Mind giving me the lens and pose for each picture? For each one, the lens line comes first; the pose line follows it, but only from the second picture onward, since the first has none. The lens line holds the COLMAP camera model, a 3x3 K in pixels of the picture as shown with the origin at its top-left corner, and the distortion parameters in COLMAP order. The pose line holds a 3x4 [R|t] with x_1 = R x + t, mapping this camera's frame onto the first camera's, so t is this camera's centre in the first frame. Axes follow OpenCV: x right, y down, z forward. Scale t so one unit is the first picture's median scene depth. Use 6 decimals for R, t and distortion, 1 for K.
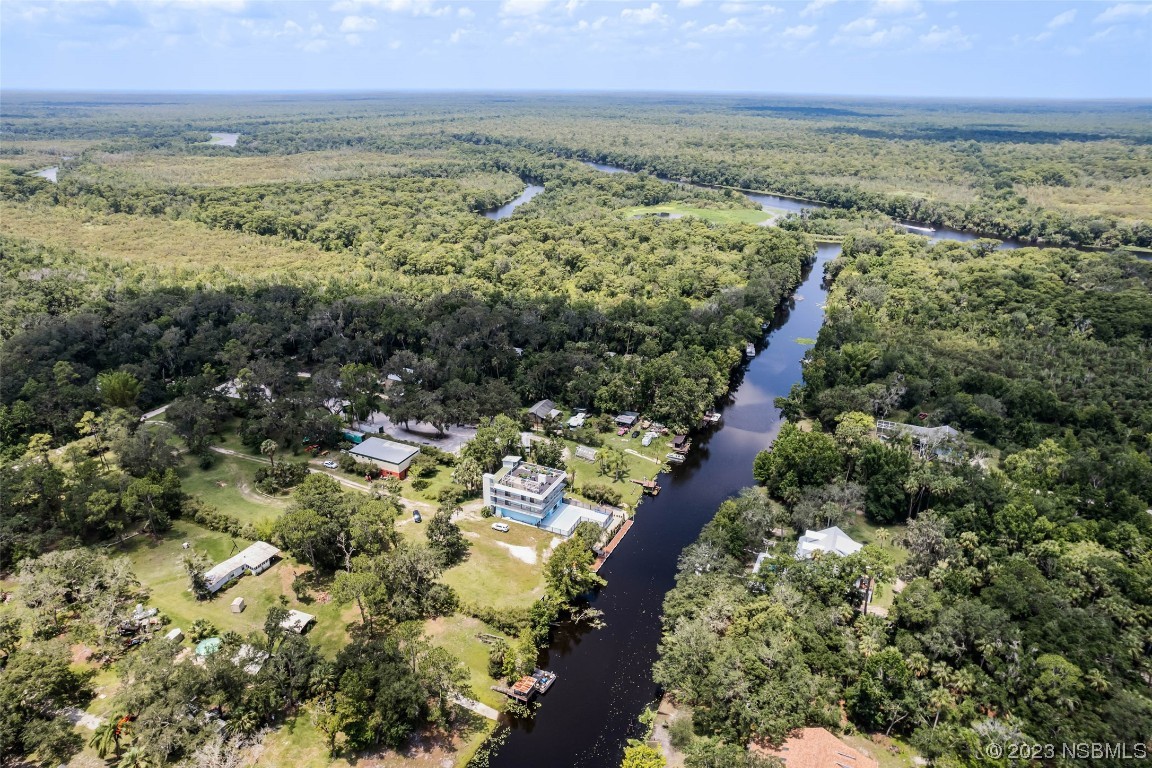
lens RADIAL K [[732.7, 0, 576.0], [0, 732.7, 384.0], [0, 0, 1]] dist [-0.082811, 0.070561]
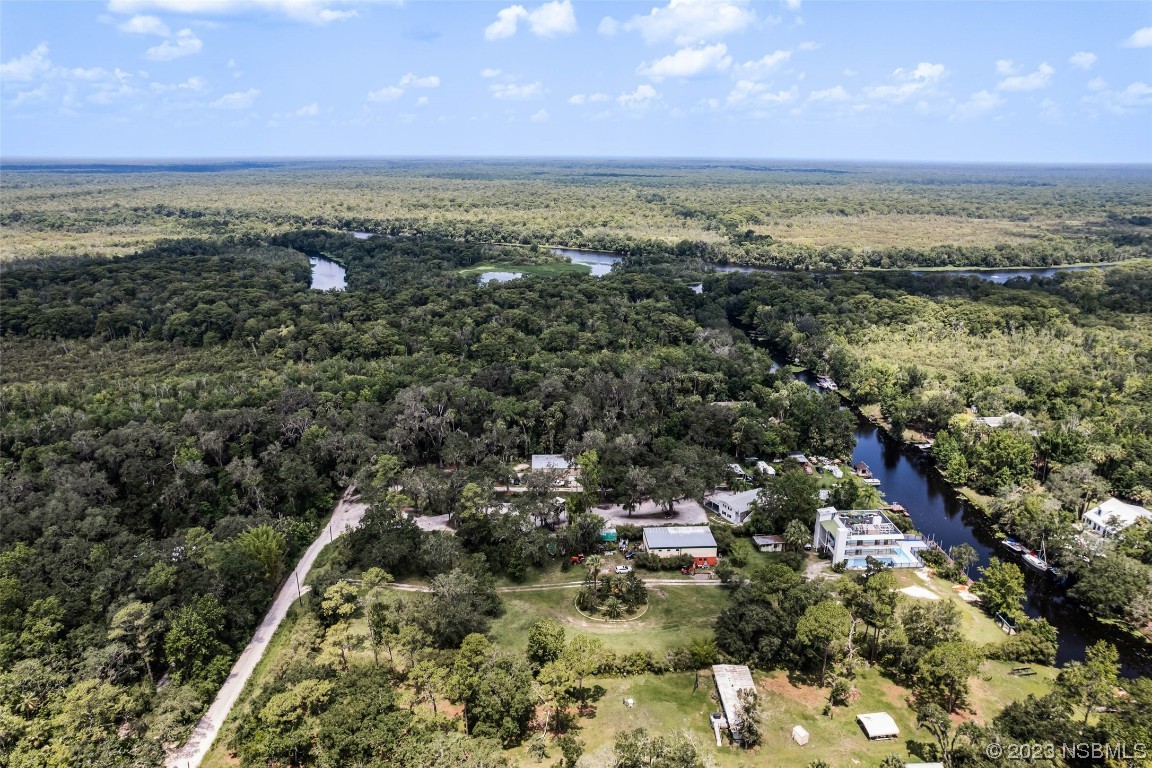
lens RADIAL K [[732.7, 0, 576.0], [0, 732.7, 384.0], [0, 0, 1]] dist [-0.082811, 0.070561]
pose [[0.887085, -0.143336, 0.438788, -0.723519], [0.177370, 0.983436, -0.037331, -0.082213], [-0.426169, 0.110943, 0.897815, 0.216405]]
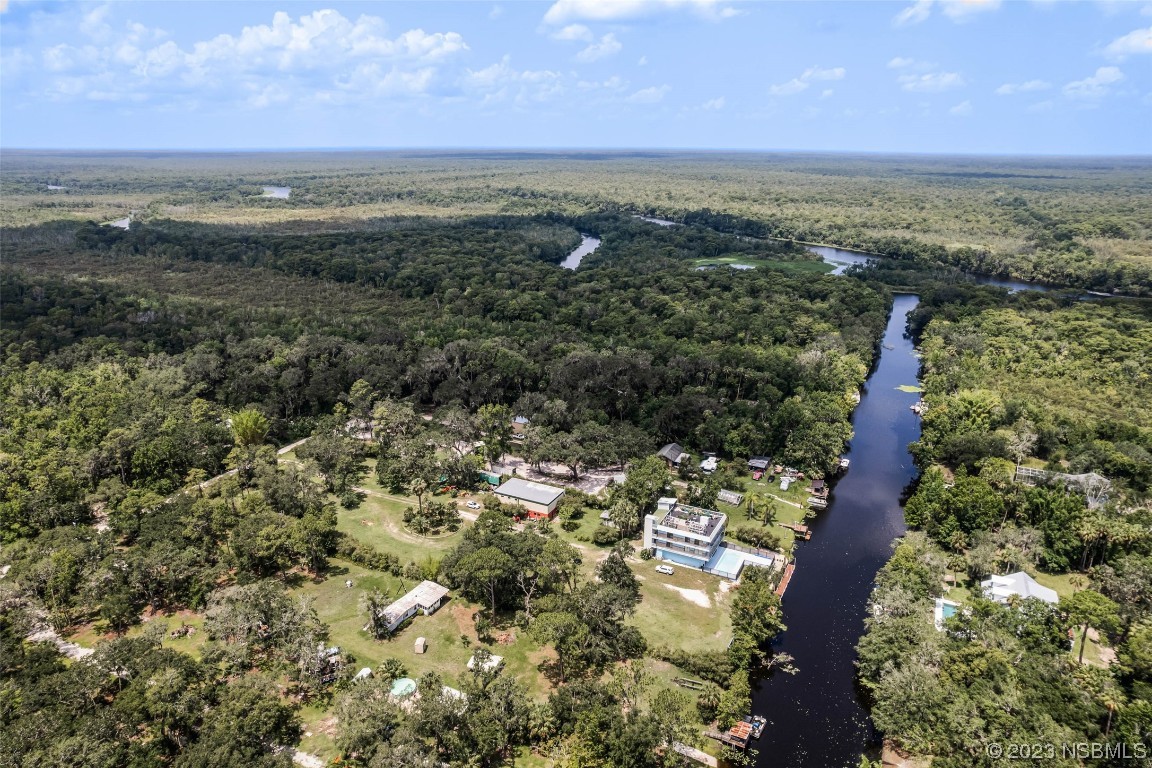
lens RADIAL K [[732.7, 0, 576.0], [0, 732.7, 384.0], [0, 0, 1]] dist [-0.082811, 0.070561]
pose [[0.999392, 0.008898, -0.033710, -0.162372], [-0.011273, 0.997417, -0.070944, 0.014966], [0.032991, 0.071281, 0.996911, 0.000088]]
